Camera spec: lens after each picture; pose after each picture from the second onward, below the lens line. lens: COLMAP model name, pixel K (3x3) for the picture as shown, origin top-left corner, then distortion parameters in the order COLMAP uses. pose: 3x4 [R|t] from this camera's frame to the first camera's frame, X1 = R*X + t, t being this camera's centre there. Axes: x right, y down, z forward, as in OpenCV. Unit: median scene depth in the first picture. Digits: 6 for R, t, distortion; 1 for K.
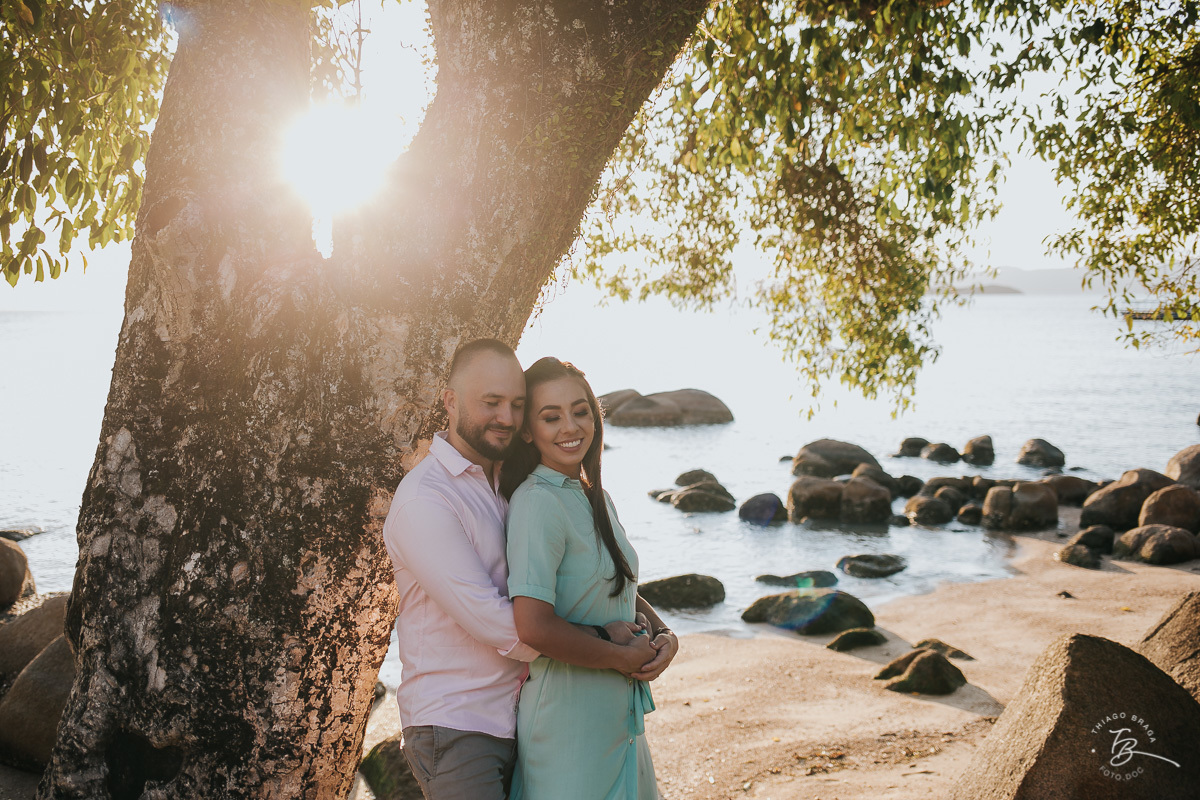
lens RADIAL K [[1123.3, 0, 595.1], [0, 1123.3, 398.8], [0, 0, 1]] dist [-0.034697, 0.000000]
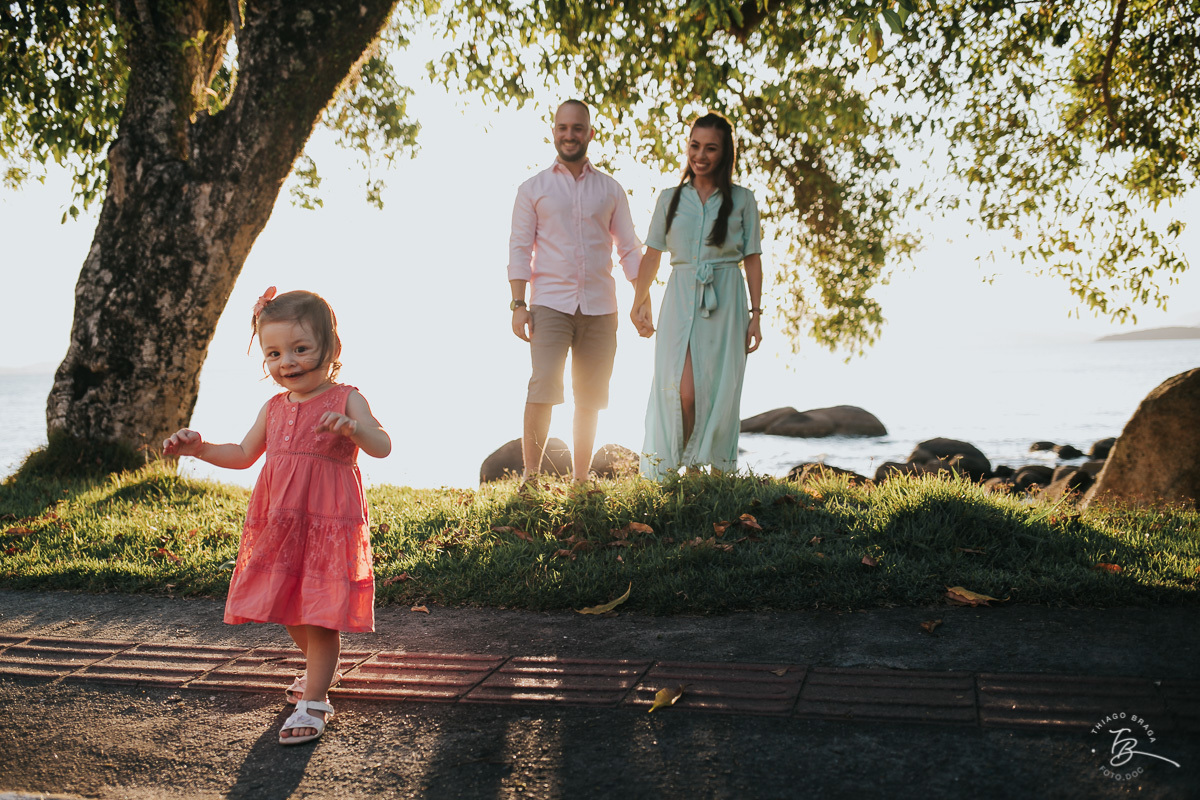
lens RADIAL K [[1123.3, 0, 593.8], [0, 1123.3, 394.9], [0, 0, 1]] dist [-0.034697, 0.000000]
pose [[0.978434, -0.008782, -0.206374, 1.010634], [-0.001055, 0.998870, -0.047509, 0.442014], [0.206558, 0.046703, 0.977319, -0.947439]]
